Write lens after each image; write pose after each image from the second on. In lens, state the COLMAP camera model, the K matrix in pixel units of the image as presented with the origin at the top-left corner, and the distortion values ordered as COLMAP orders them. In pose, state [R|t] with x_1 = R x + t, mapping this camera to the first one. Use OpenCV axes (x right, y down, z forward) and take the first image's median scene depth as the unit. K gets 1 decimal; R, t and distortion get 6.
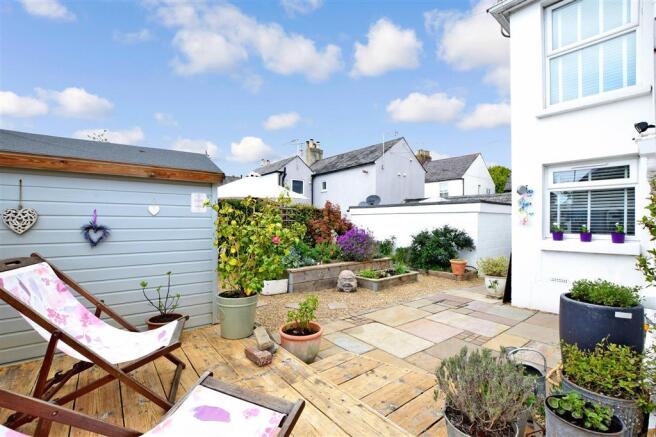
lens RADIAL K [[290.9, 0, 325.7], [0, 290.9, 221.4], [0, 0, 1]] dist [-0.019082, 0.000061]
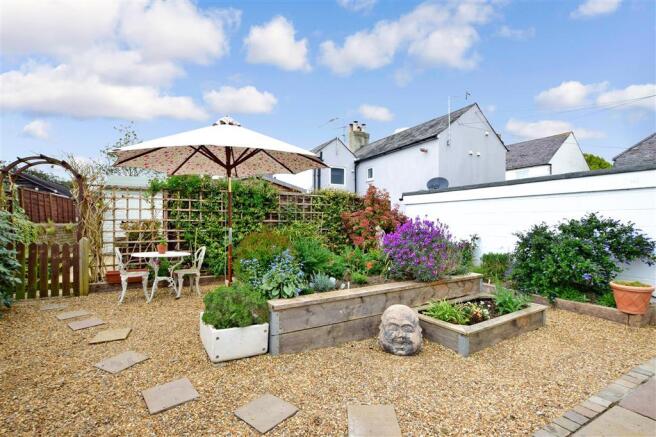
lens RADIAL K [[298.3, 0, 328.0], [0, 298.3, 218.5], [0, 0, 1]] dist [-0.027692, 0.000002]
pose [[0.986788, -0.004270, -0.161958, 0.026107], [0.002318, 0.999922, -0.012235, 0.023981], [0.161998, 0.011698, 0.986722, 0.355344]]
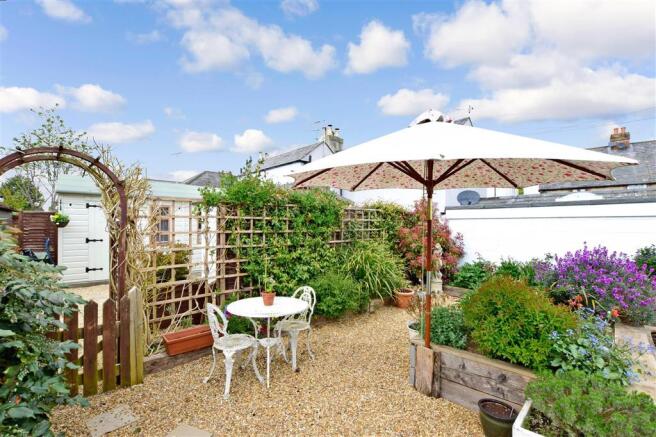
lens RADIAL K [[298.3, 0, 328.0], [0, 298.3, 218.5], [0, 0, 1]] dist [-0.027692, 0.000002]
pose [[0.996132, -0.005001, 0.087726, -0.322577], [0.006894, 0.999750, -0.021290, -0.015635], [-0.087597, 0.021813, 0.995917, 0.470850]]
